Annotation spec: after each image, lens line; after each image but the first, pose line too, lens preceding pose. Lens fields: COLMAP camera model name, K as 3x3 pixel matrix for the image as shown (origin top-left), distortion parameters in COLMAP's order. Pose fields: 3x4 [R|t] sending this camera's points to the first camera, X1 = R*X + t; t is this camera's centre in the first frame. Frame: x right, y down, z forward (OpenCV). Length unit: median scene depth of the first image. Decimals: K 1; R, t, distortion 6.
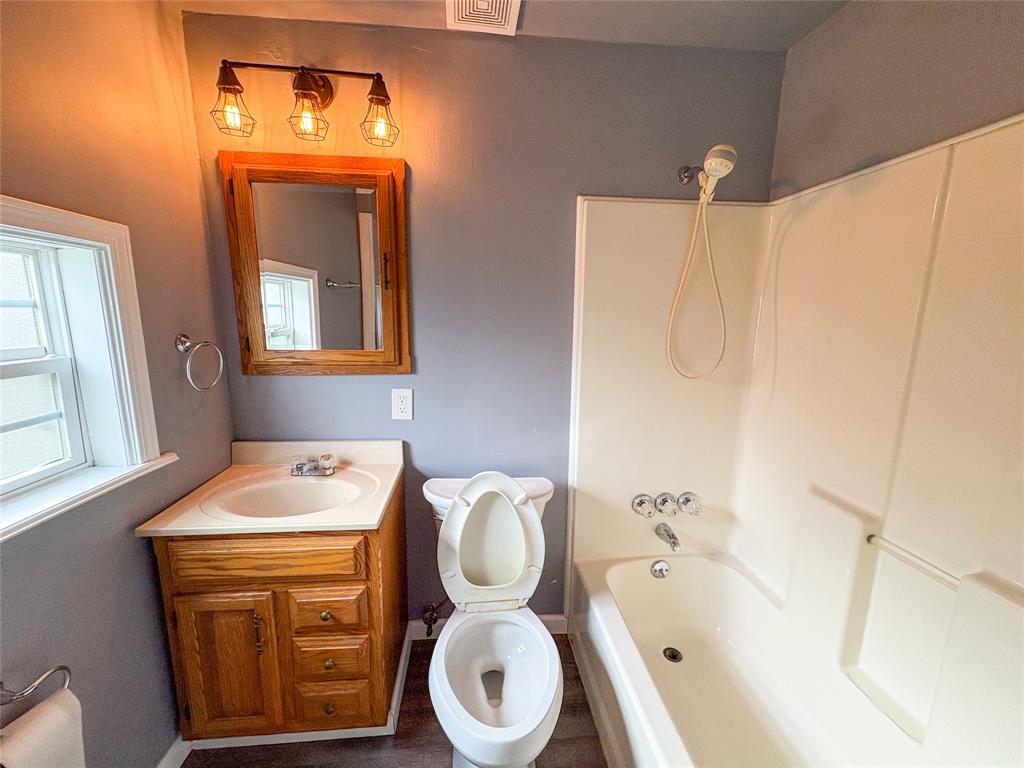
lens RADIAL K [[409.1, 0, 511.2], [0, 409.1, 385.1], [0, 0, 1]] dist [0.001141, 0.000502]
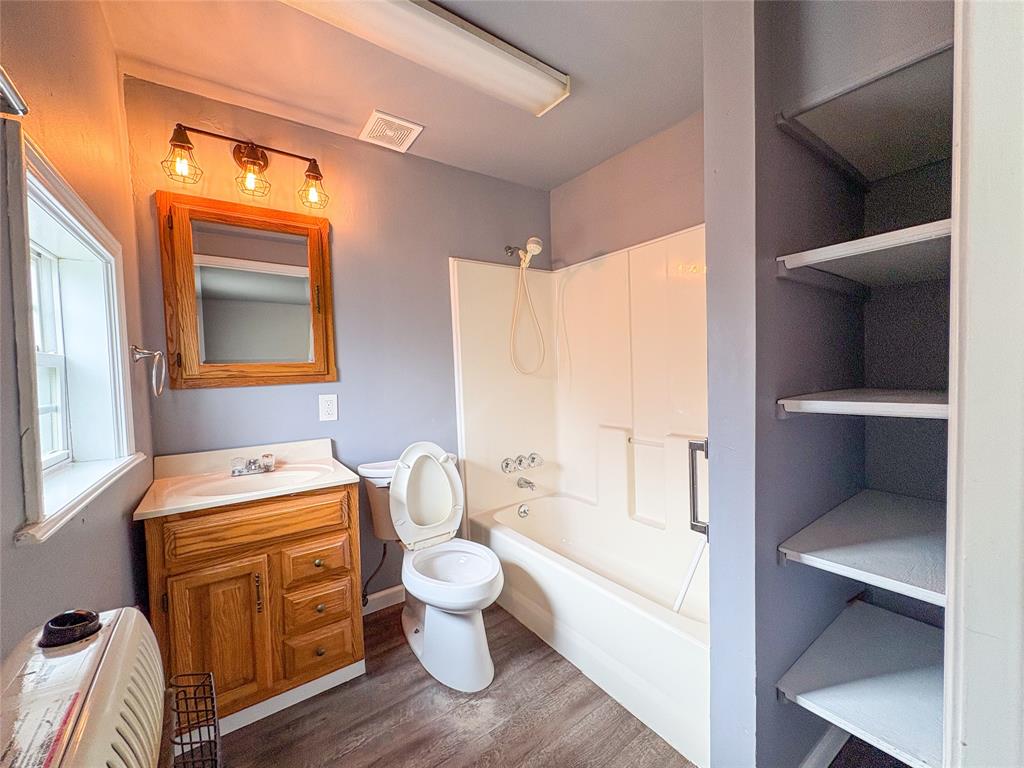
lens RADIAL K [[409.1, 0, 511.2], [0, 409.1, 385.1], [0, 0, 1]] dist [0.001141, 0.000502]
pose [[0.867738, -0.062369, 0.493093, -0.460523], [0.132595, 0.985189, -0.108727, 0.217726], [-0.479009, 0.159728, 0.863155, -0.370971]]
